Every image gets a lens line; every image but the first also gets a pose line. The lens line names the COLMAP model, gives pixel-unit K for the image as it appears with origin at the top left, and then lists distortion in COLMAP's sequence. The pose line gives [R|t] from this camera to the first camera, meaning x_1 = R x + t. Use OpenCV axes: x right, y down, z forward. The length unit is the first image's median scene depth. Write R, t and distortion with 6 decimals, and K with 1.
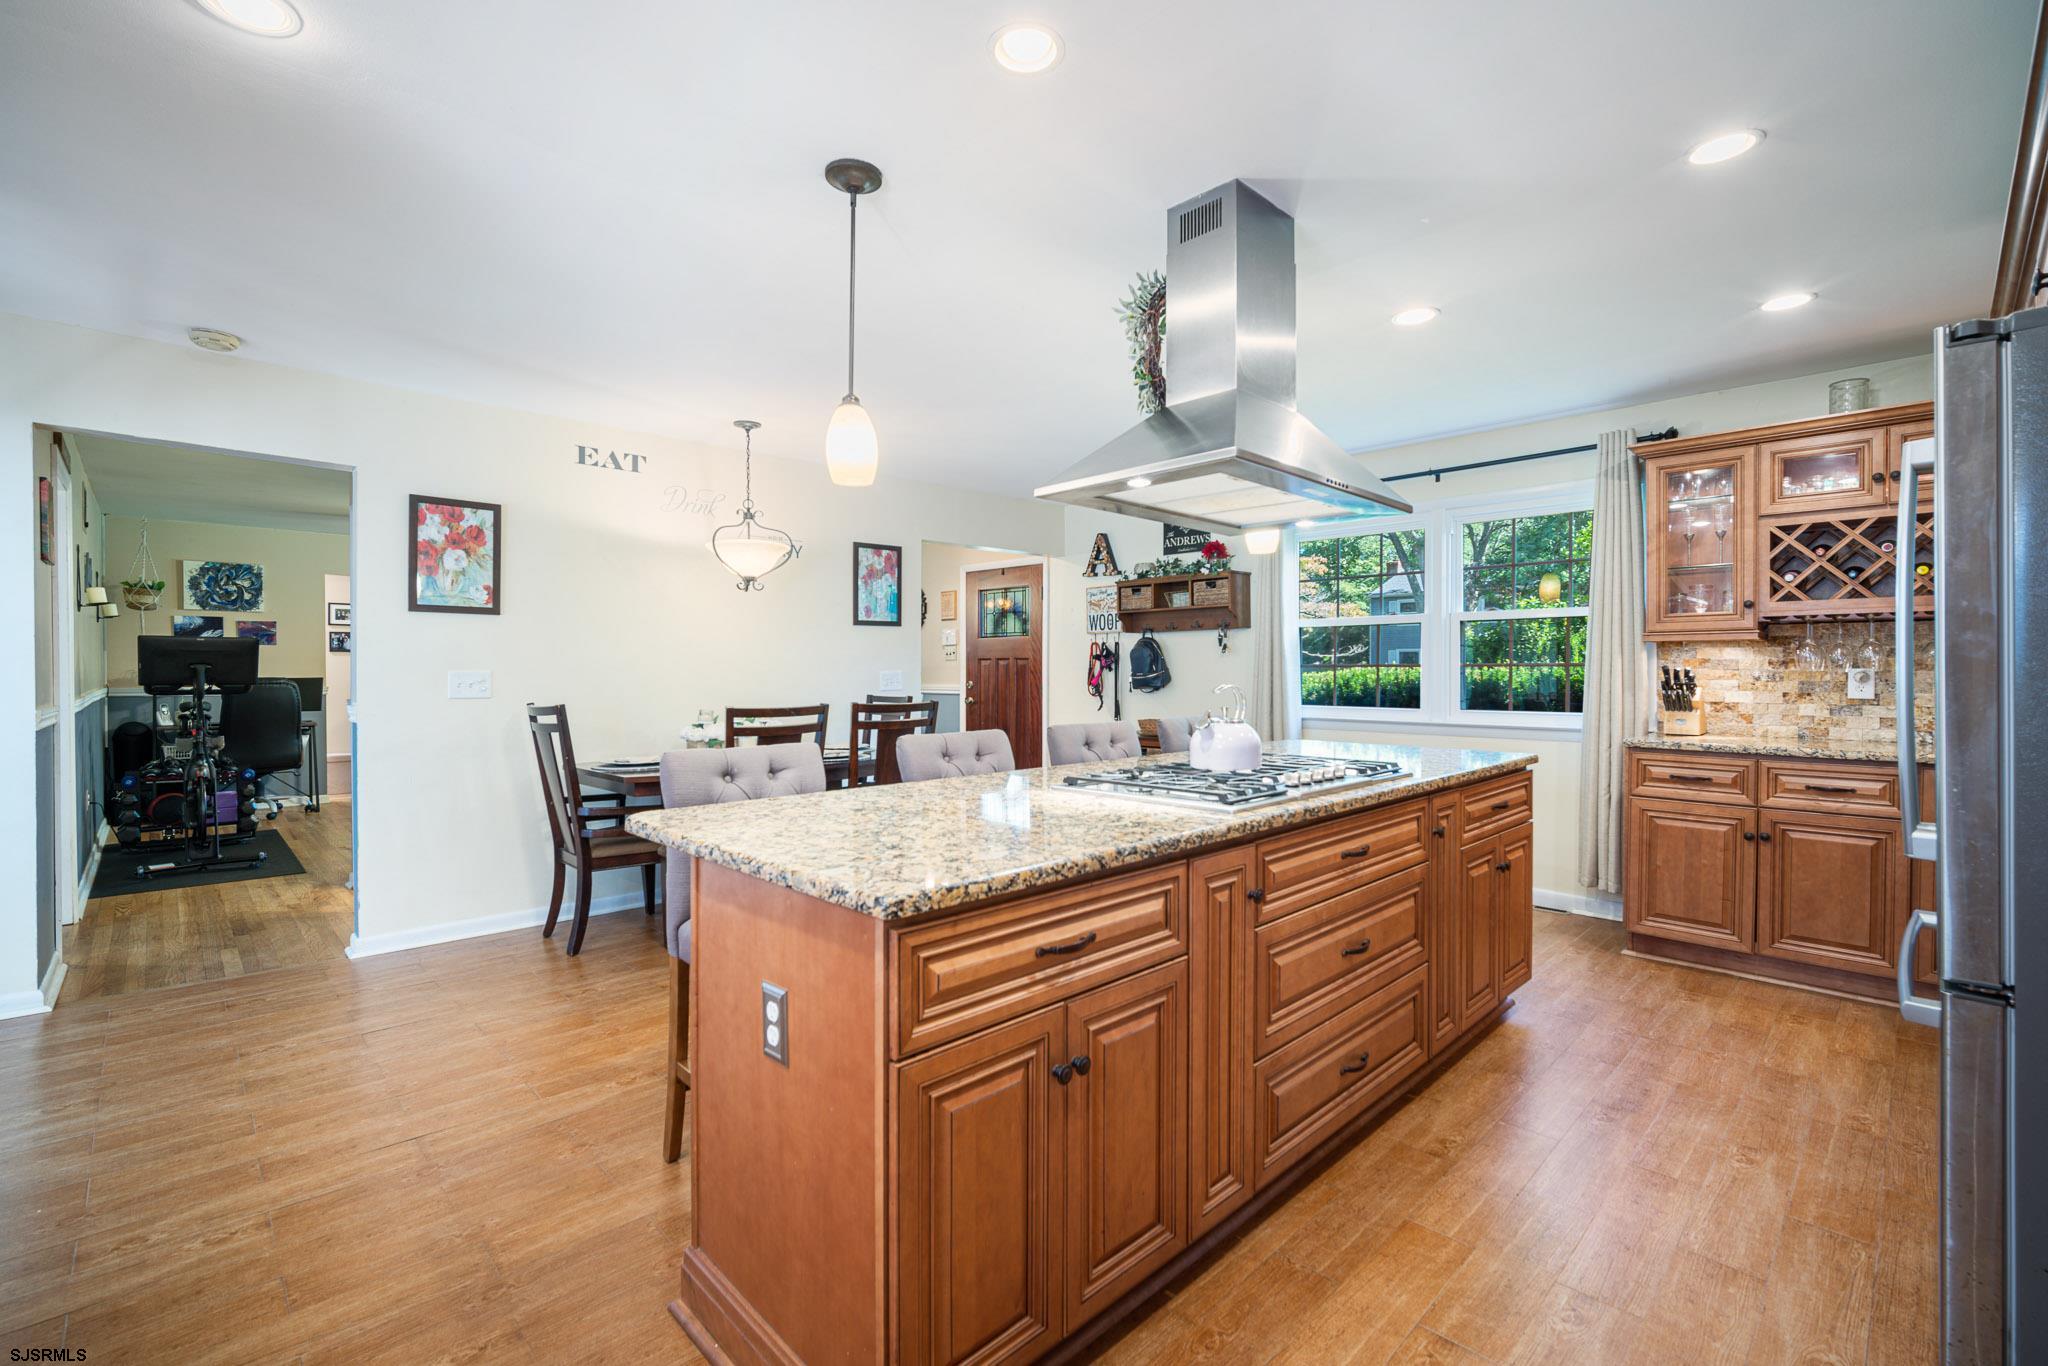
lens RADIAL K [[891.1, 0, 1024.8], [0, 891.1, 677.5], [0, 0, 1]] dist [-0.011274, 0.004358]
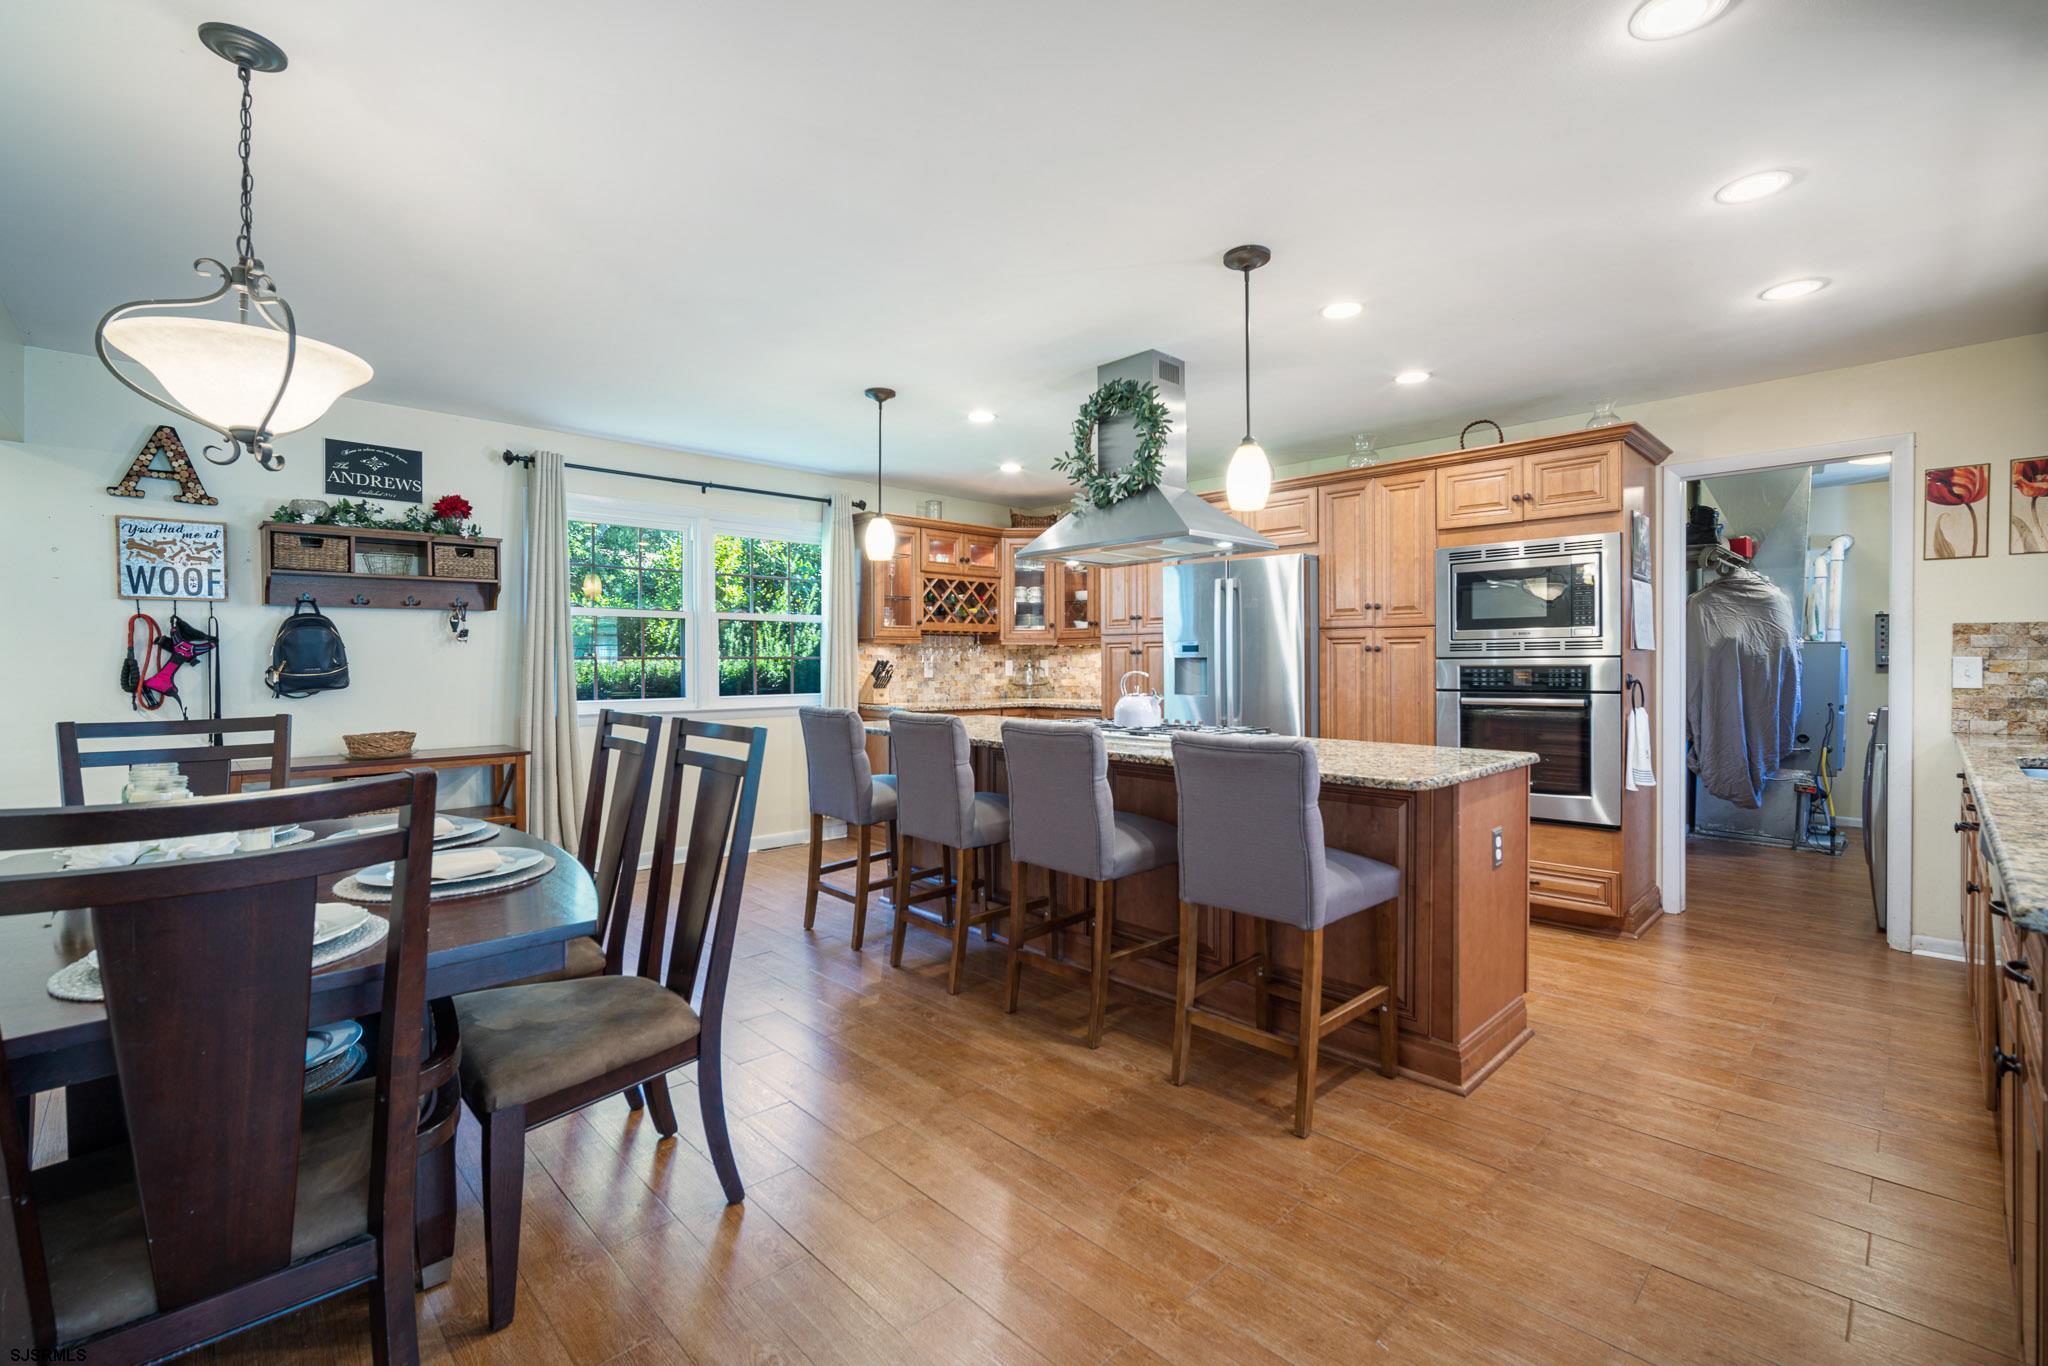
lens RADIAL K [[891.1, 0, 1022.6], [0, 891.1, 672.8], [0, 0, 1]] dist [-0.011274, 0.004358]
pose [[-0.005546, -0.013646, 0.999892, -0.765773], [0.011708, 0.999837, 0.013711, -0.006842], [-0.999916, 0.011783, -0.005386, 0.712714]]
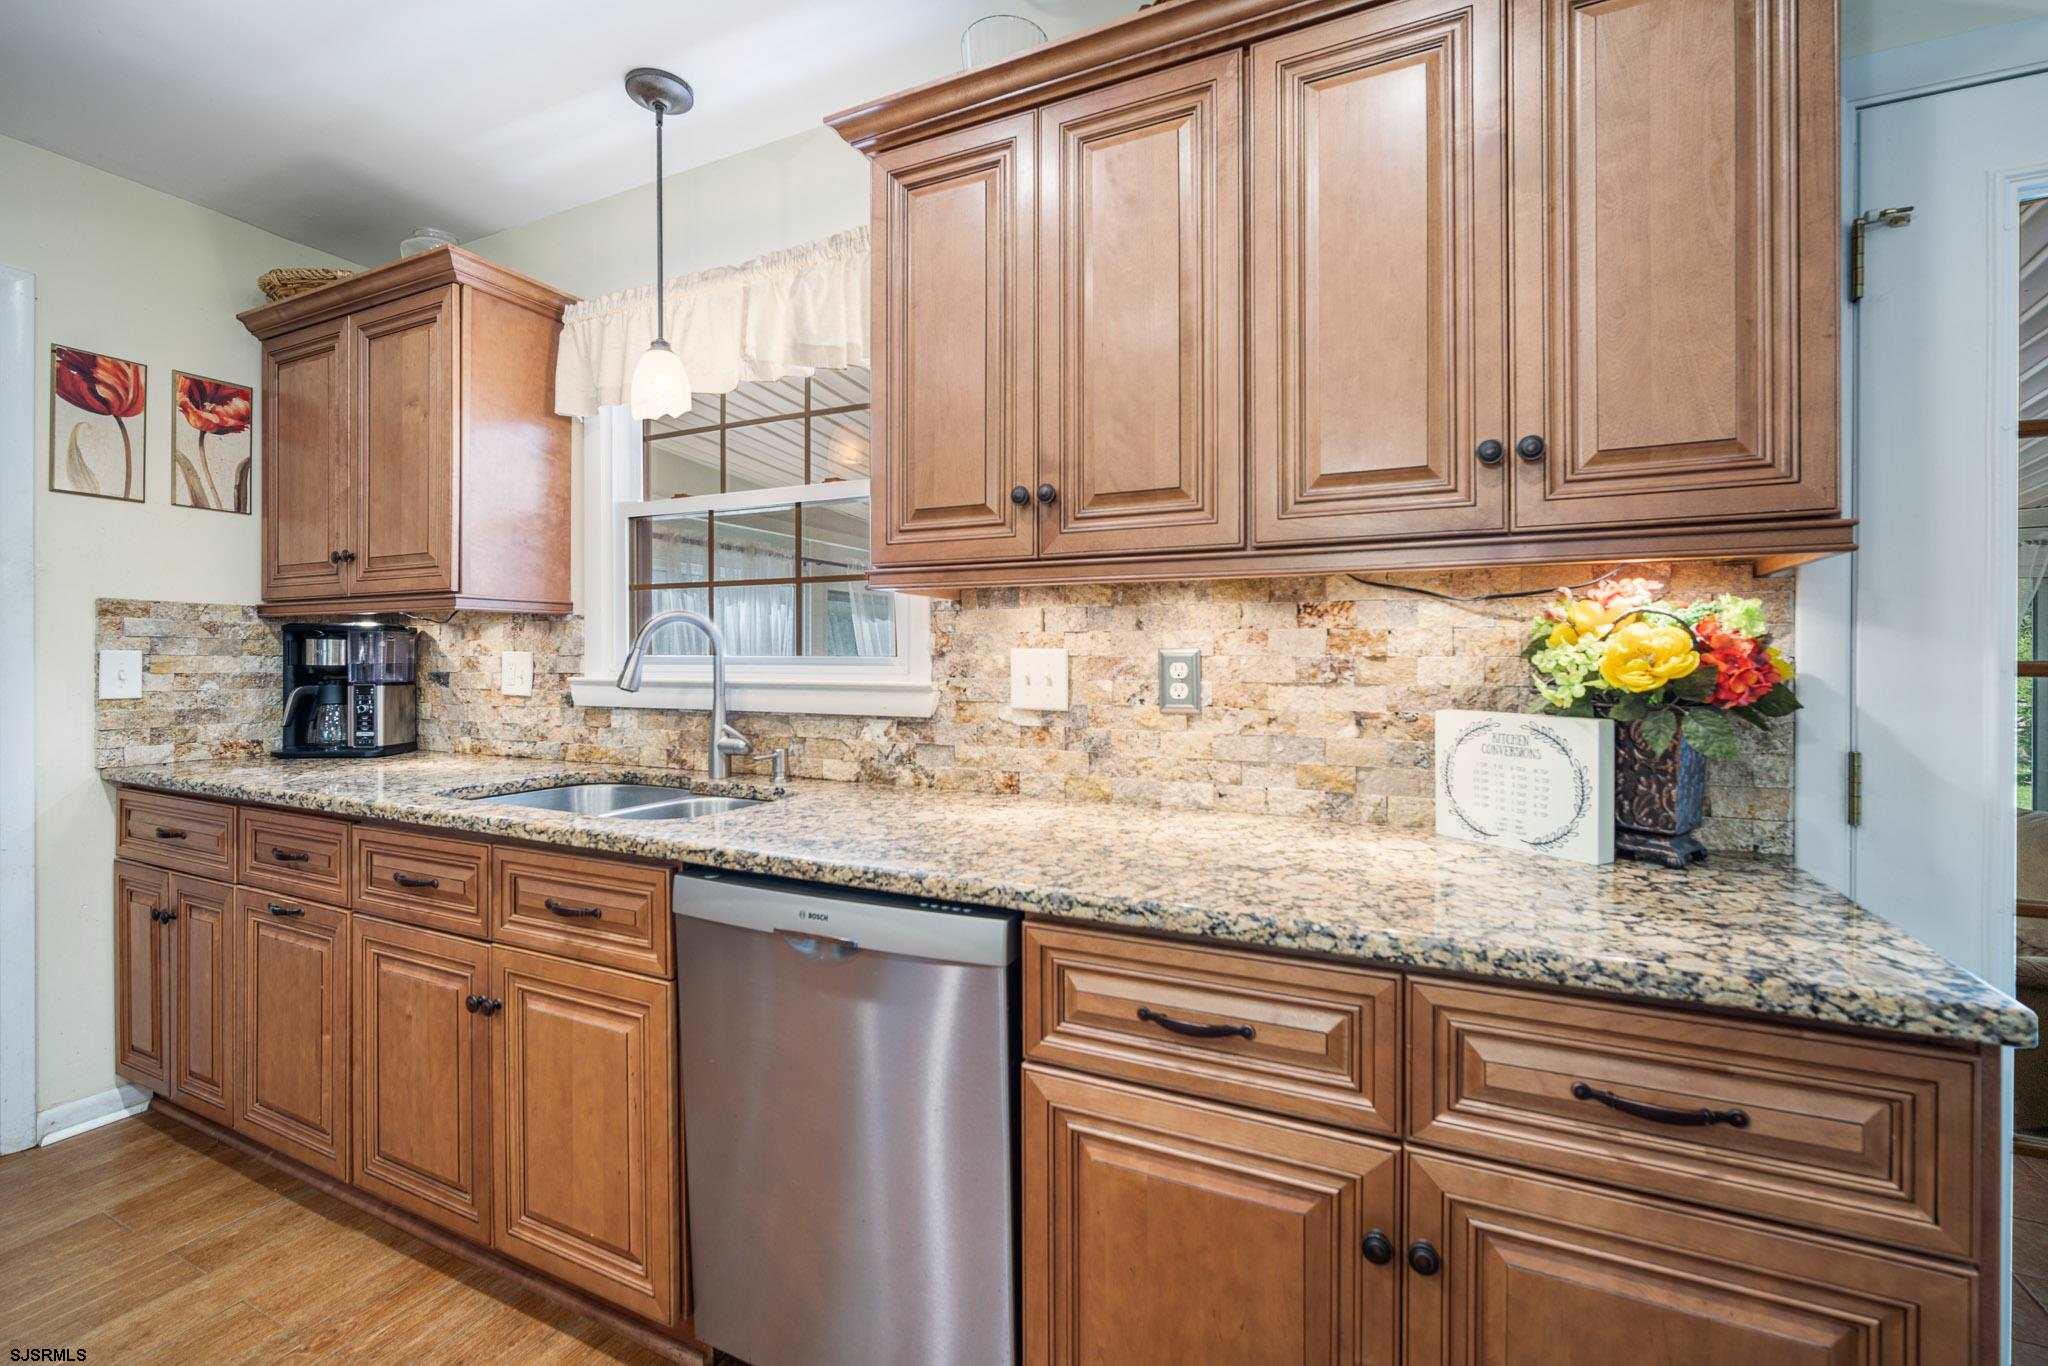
lens RADIAL K [[891.1, 0, 1025.5], [0, 891.1, 658.9], [0, 0, 1]] dist [-0.011274, 0.004358]
pose [[-0.939753, -0.002379, -0.341845, -0.260684], [-0.005451, 0.999953, 0.008028, -0.002159], [0.341810, 0.009408, -0.939722, 0.515515]]
